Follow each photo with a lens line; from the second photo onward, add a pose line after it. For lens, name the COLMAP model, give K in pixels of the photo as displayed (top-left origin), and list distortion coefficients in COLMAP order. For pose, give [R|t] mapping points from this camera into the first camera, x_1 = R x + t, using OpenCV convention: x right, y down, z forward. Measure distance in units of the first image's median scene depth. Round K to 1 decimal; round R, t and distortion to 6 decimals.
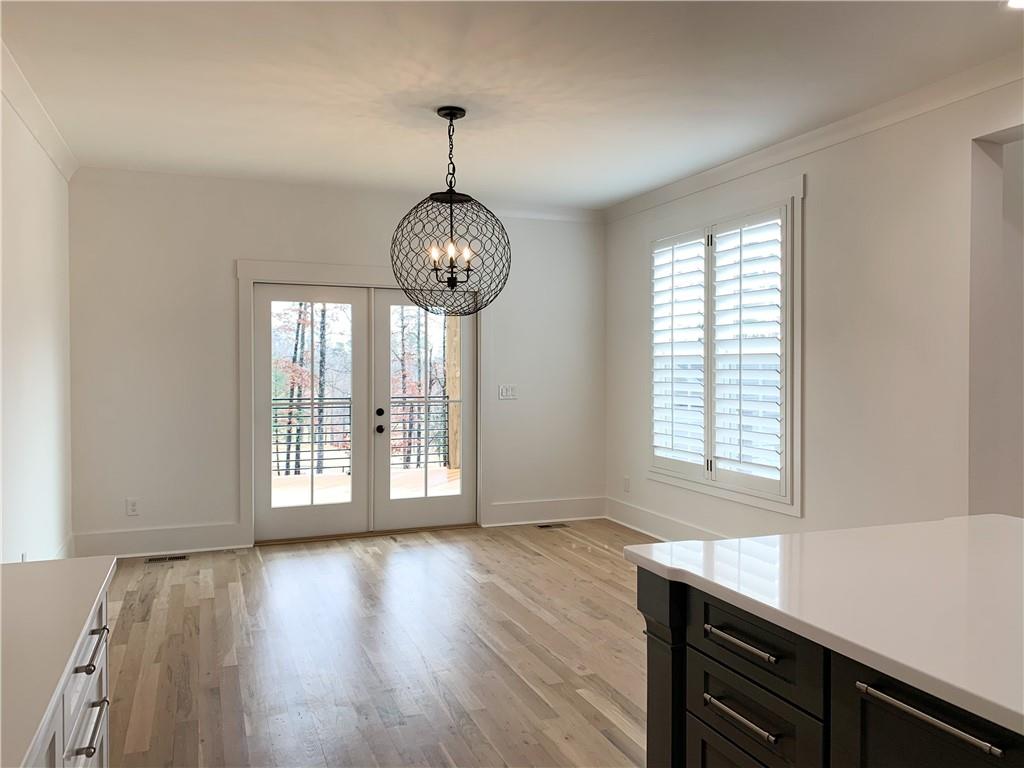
lens RADIAL K [[778.8, 0, 512.0], [0, 778.8, 384.0], [0, 0, 1]] dist [0.016475, 0.002444]
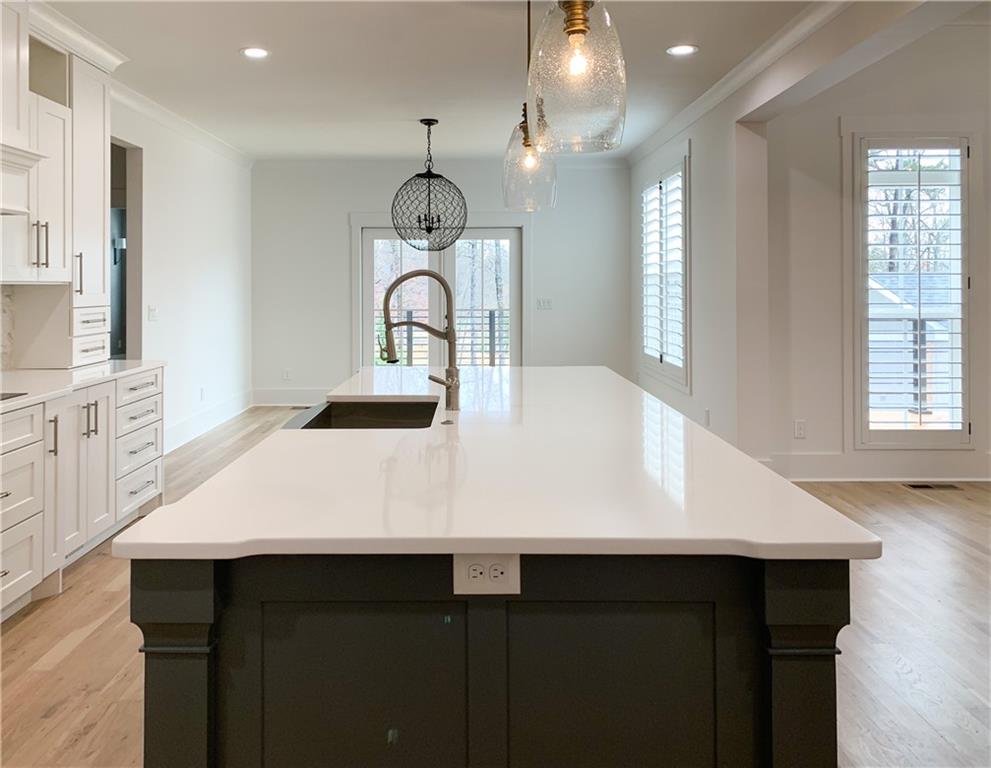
lens RADIAL K [[794.5, 0, 476.8], [0, 794.5, 329.5], [0, 0, 1]] dist [0.029163, -0.002088]
pose [[0.930970, 0.013641, -0.364841, 0.460315], [0.000539, 0.999249, 0.038737, 0.004030], [0.365096, -0.036259, 0.930264, -0.353120]]
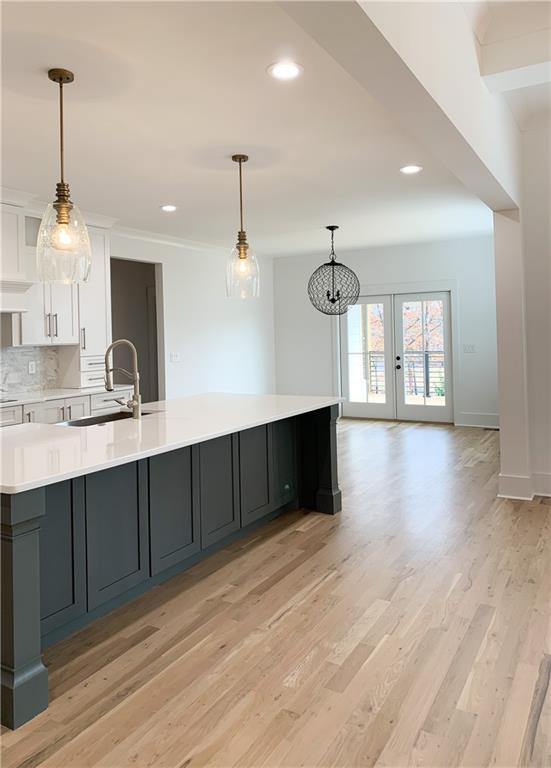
lens RADIAL K [[587.7, 0, 275.4], [0, 587.7, 331.2], [0, 0, 1]] dist [0.006931, 0.000002]
pose [[0.627106, -0.022482, -0.778609, 0.899559], [0.013847, 0.999747, -0.017715, -0.010567], [0.778811, 0.000327, 0.627259, -0.170971]]
